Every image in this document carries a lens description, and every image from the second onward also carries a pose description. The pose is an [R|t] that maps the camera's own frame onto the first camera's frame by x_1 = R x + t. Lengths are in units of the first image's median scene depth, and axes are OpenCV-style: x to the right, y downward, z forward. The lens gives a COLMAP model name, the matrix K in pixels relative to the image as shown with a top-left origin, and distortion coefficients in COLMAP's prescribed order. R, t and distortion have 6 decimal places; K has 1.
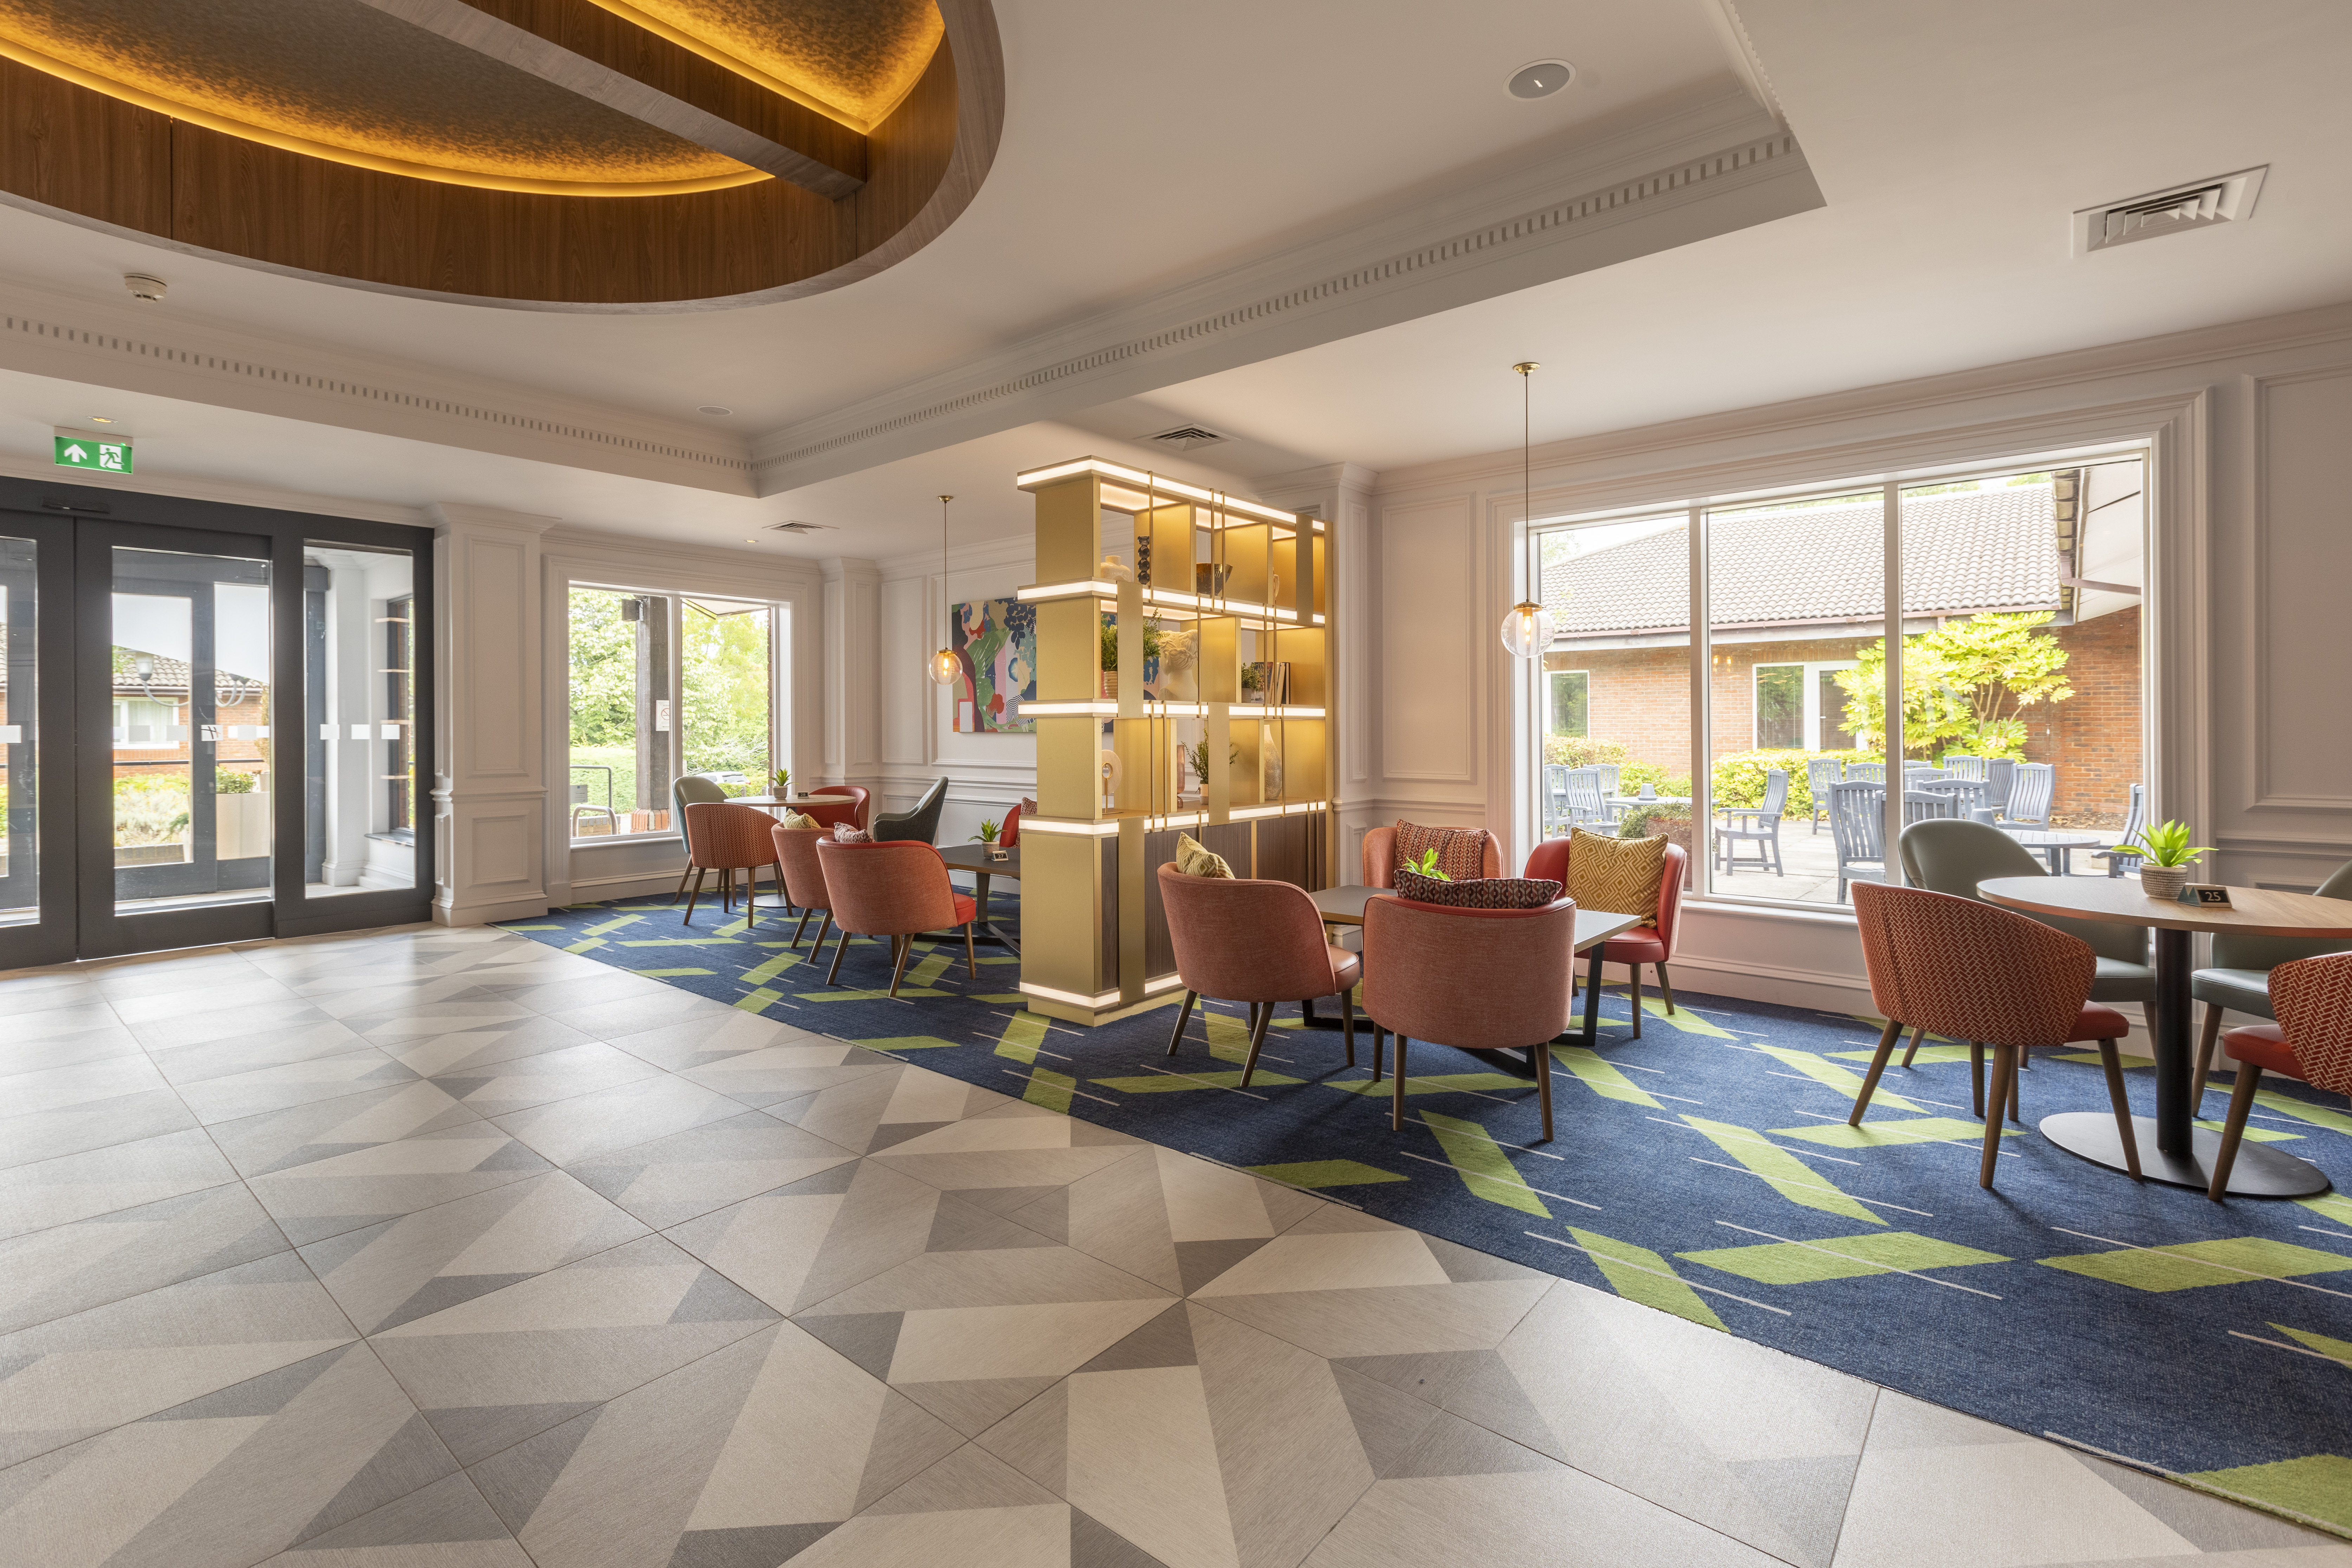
lens RADIAL K [[1067.3, 0, 1184.2], [0, 1067.3, 726.4], [0, 0, 1]] dist [0.017170, -0.001164]
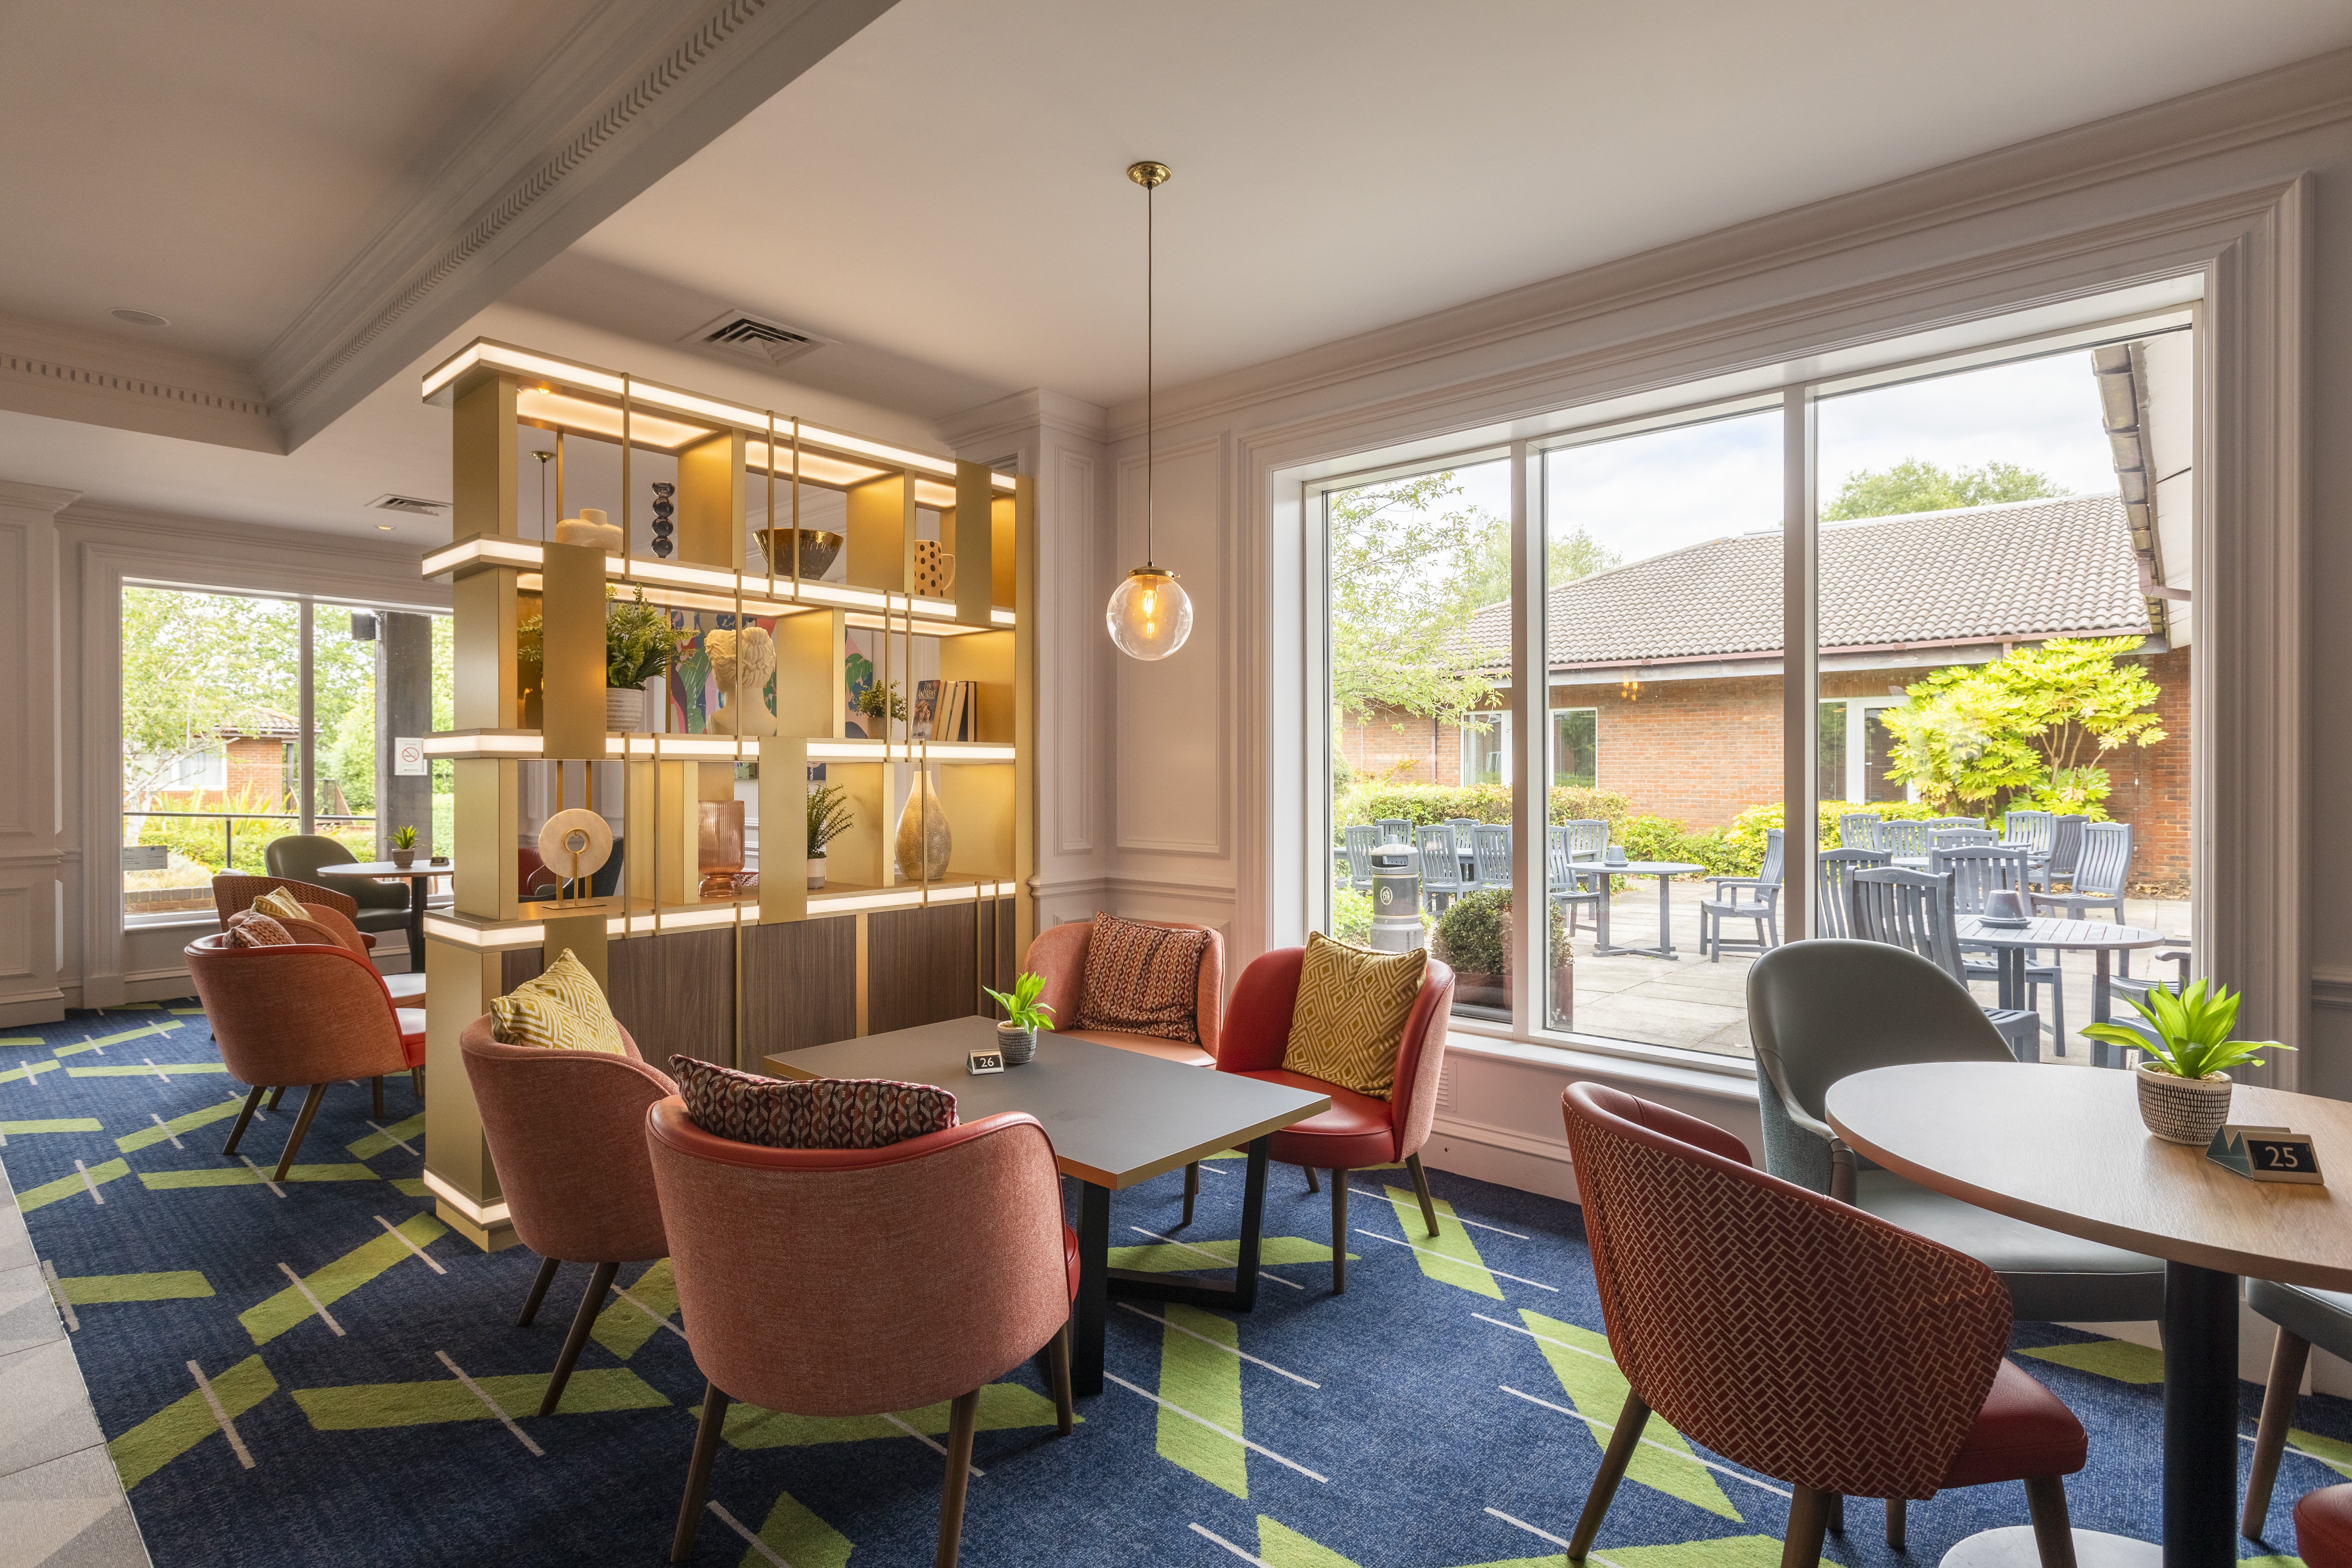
lens RADIAL K [[1152.9, 0, 1174.8], [0, 1152.9, 779.7], [0, 0, 1]] dist [0.004924, 0.001277]
pose [[0.999549, 0.003768, -0.029777, 0.253952], [-0.003561, 0.999969, 0.007029, -0.001522], [0.029803, -0.006919, 0.999532, 0.254799]]
